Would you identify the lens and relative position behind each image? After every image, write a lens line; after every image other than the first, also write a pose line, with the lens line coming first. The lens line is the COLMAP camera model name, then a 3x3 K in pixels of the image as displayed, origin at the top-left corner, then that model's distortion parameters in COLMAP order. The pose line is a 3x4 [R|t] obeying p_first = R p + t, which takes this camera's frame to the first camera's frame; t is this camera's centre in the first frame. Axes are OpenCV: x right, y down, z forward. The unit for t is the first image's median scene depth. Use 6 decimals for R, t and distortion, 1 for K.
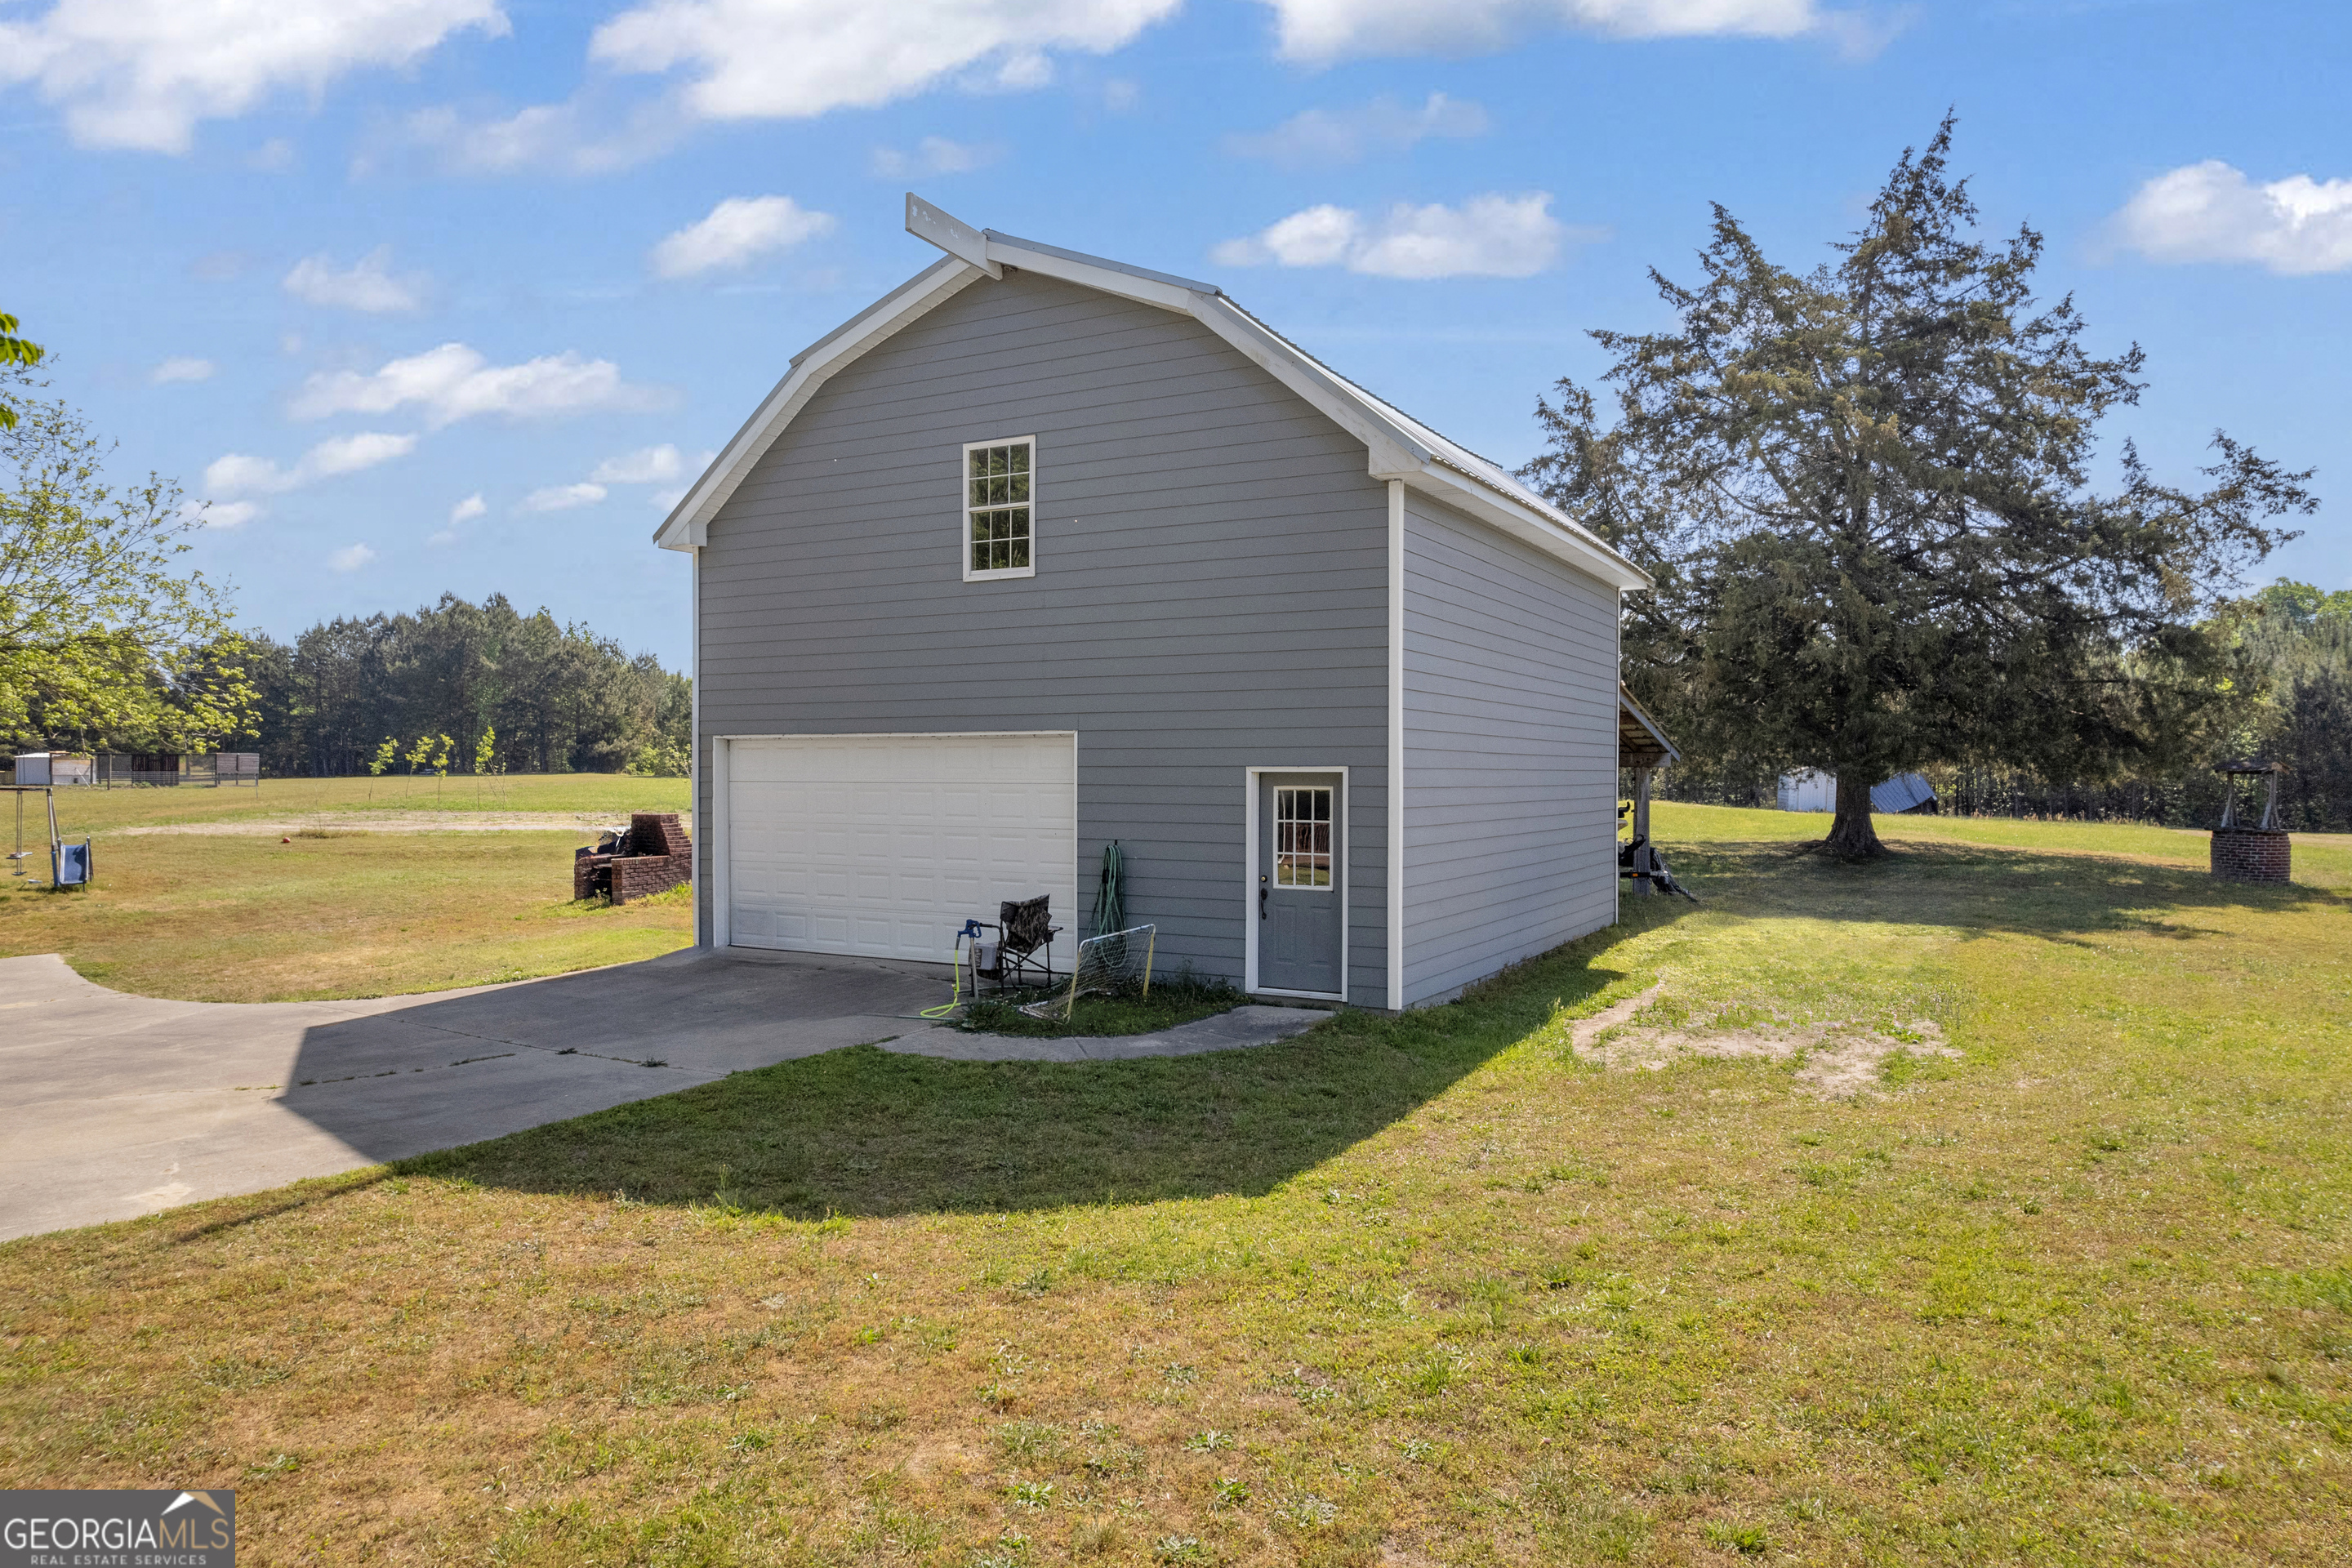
lens RADIAL K [[1587.2, 0, 1176.0], [0, 1587.2, 784.0], [0, 0, 1]] dist [-0.006929, 0.001196]
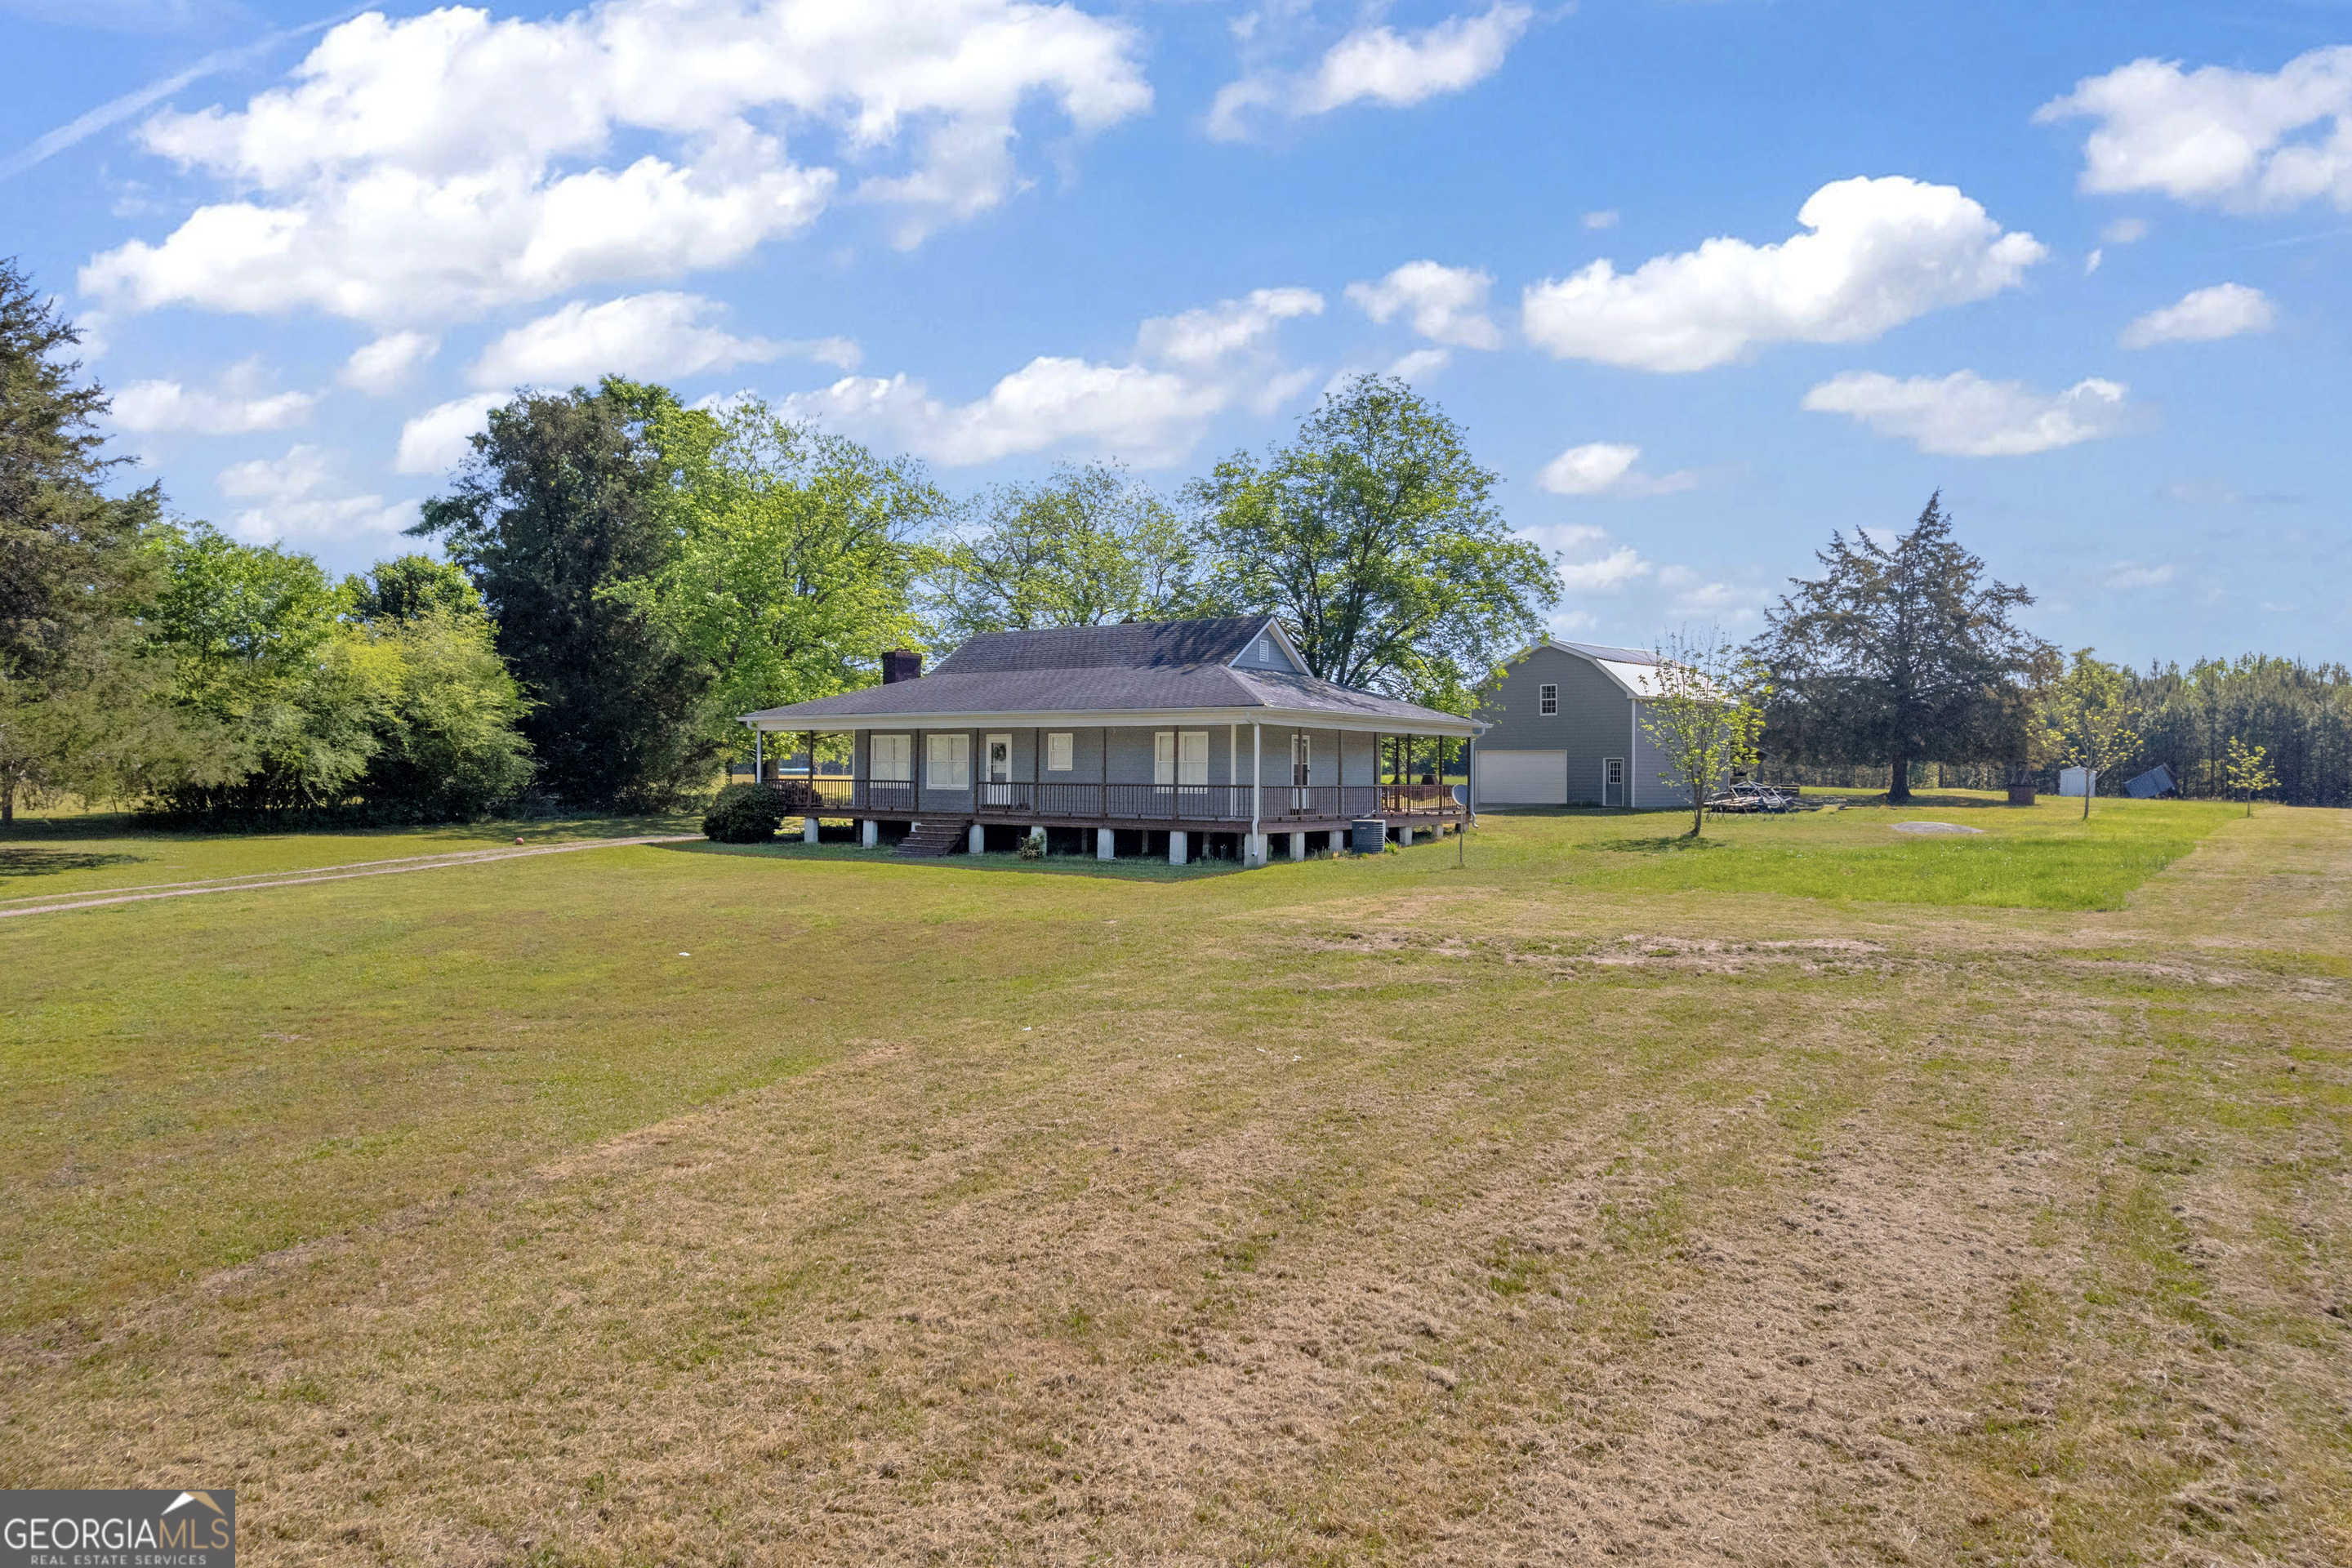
lens RADIAL K [[1698.6, 0, 1176.0], [0, 1698.6, 784.0], [0, 0, 1]] dist [0.000807, 0.000137]
pose [[0.961580, 0.002944, -0.274508, 0.090708], [-0.006187, 0.999921, -0.010948, 0.057321], [0.274454, 0.012226, 0.961523, -1.830405]]
